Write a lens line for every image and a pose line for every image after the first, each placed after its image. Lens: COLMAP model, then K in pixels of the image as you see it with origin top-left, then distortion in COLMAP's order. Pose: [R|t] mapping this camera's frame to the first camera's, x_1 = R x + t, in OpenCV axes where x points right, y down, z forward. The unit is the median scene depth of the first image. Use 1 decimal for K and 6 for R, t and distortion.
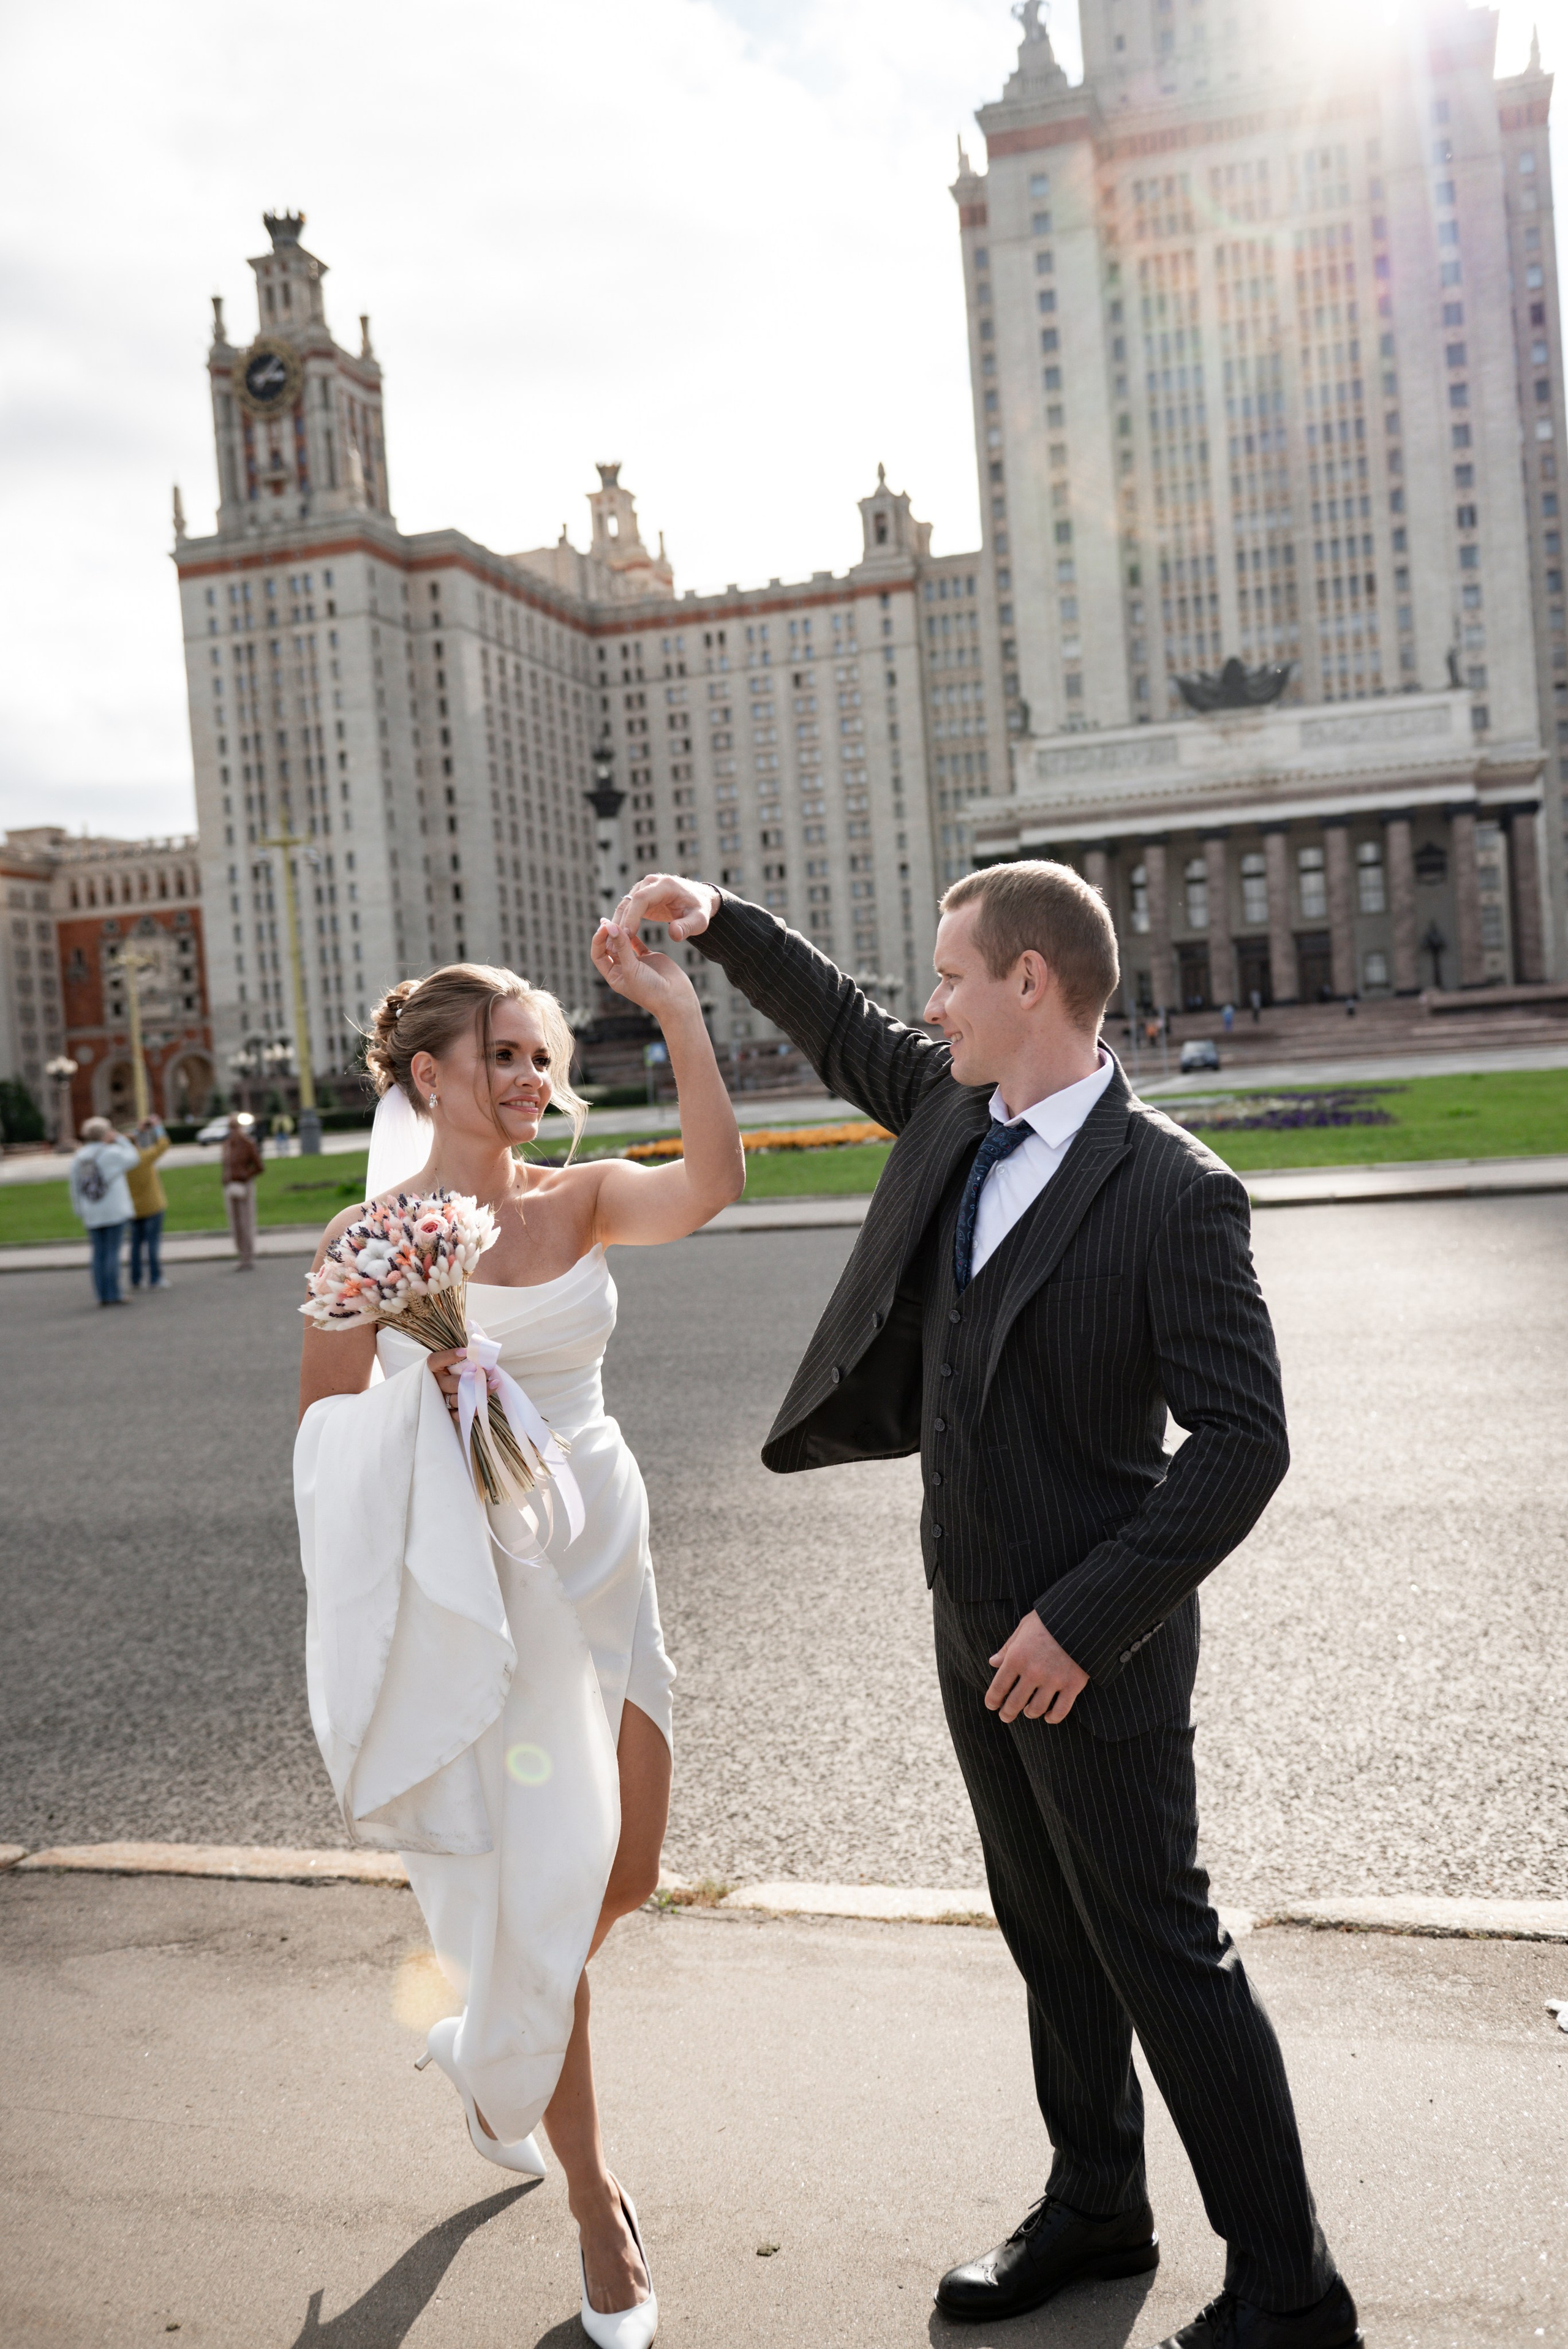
lens RADIAL K [[2026.5, 0, 801.4], [0, 2026.5, 1179.6], [0, 0, 1]] dist [-0.022055, -0.009830]
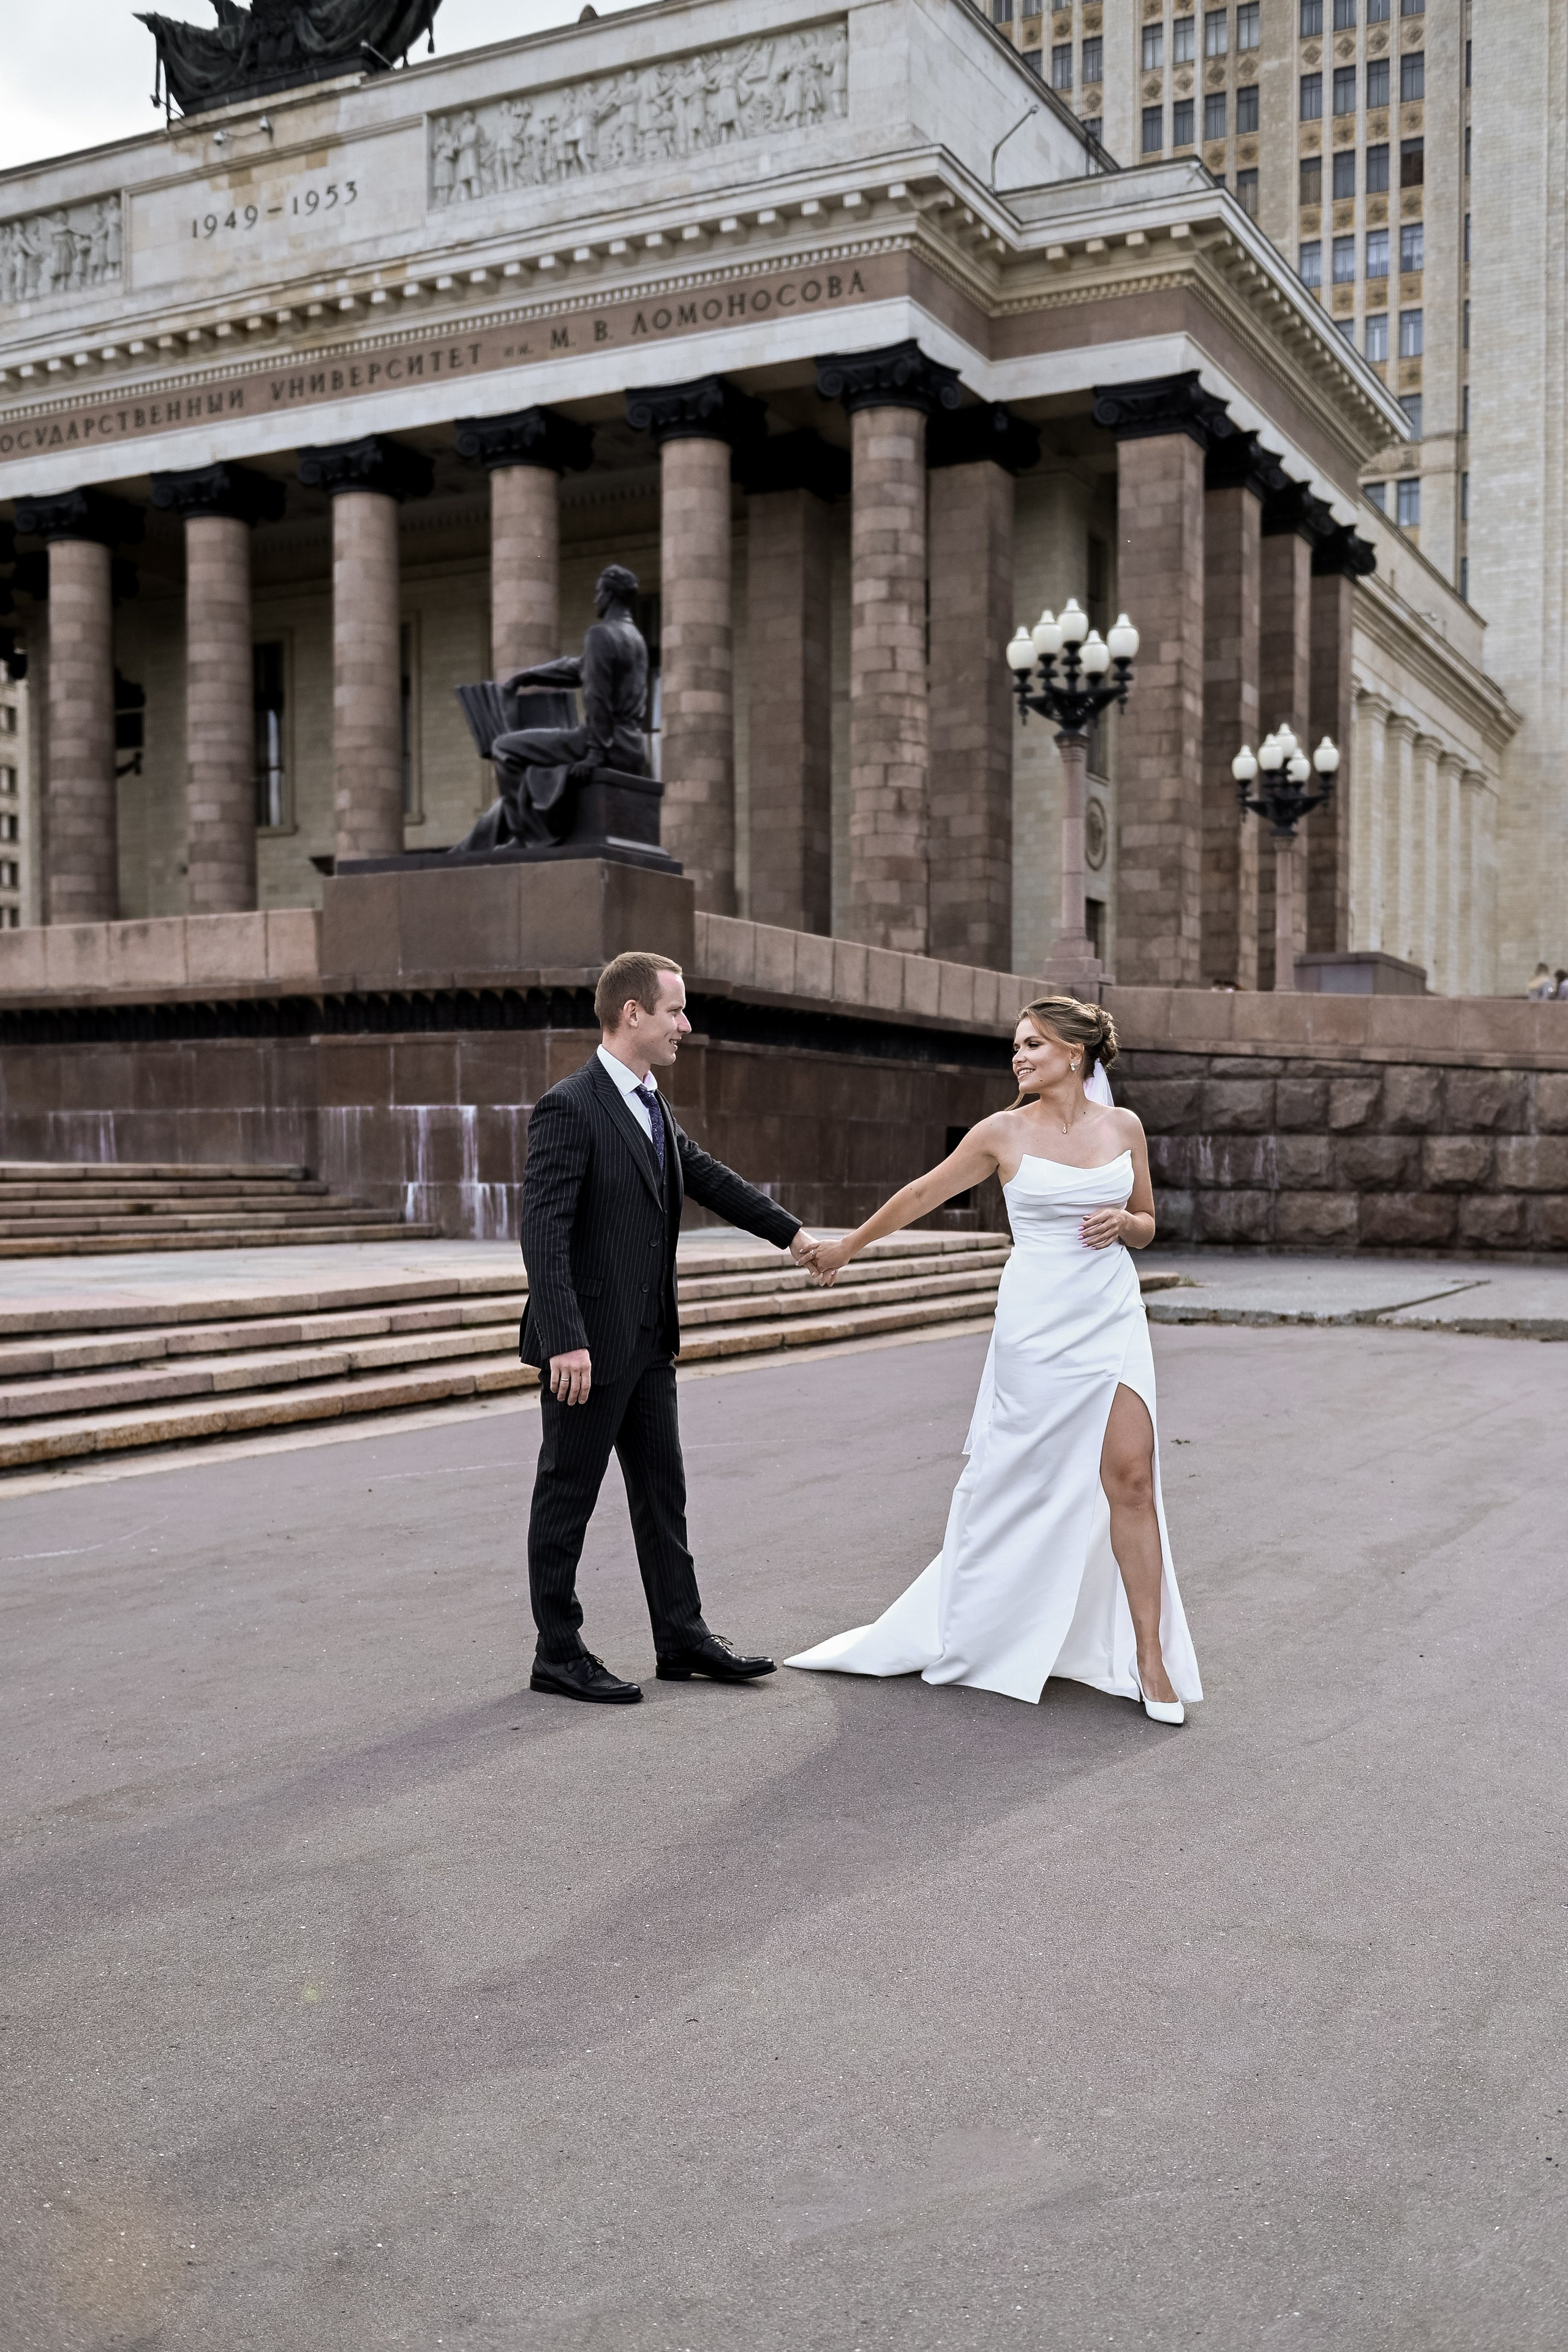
lens RADIAL K [[2354.4, 0, 811.9], [0, 2354.4, 1307.3], [0, 0, 1]] dist [-0.023128, 0.000000]
pose [[0.982233, 0.080119, -0.169705, 0.258647], [-0.076277, 0.996663, 0.029051, -0.042669], [0.171467, -0.015590, 0.985067, 0.452010]]
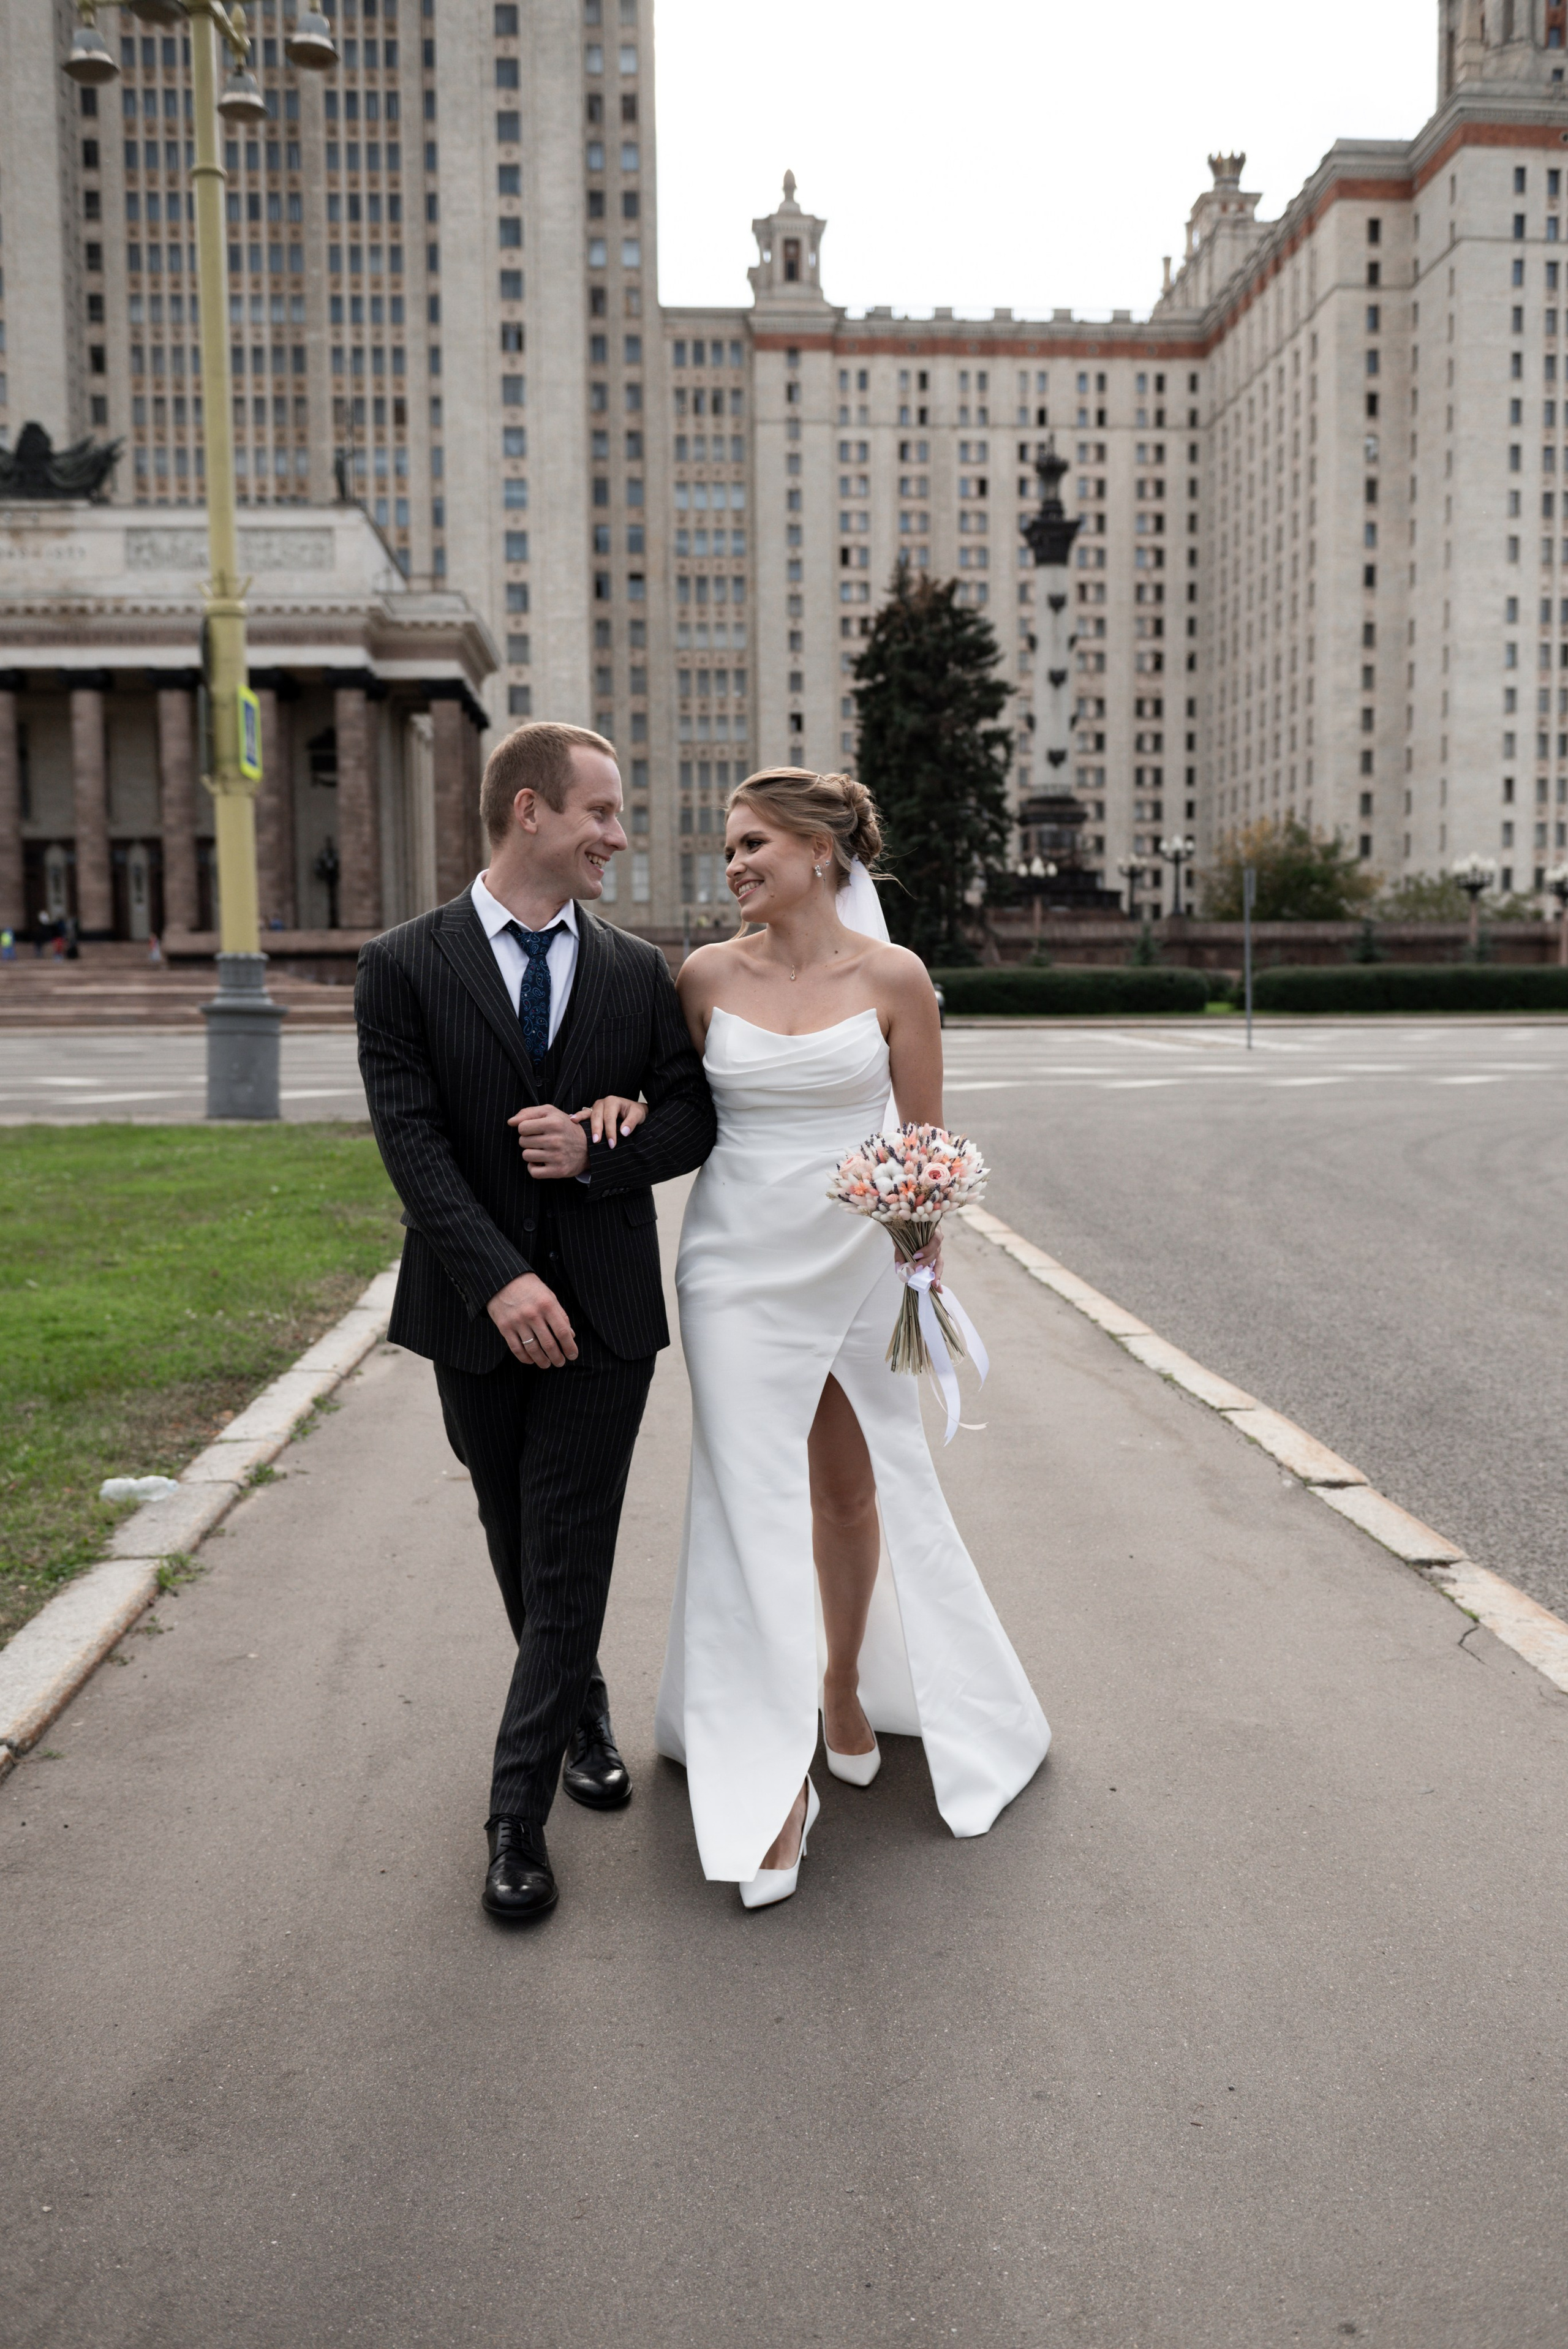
lens RADIAL K [[2144.6, 0, 768.3], [0, 2144.6, 1207.6], [0, 0, 1]] dist [-0.023195, 0.000000]
pose [[0.941585, 0.030603, 0.335381, 0.148186], [-0.043243, 0.998605, 0.030285, -0.019162], [-0.333987, -0.043018, 0.941596, 0.160991]]
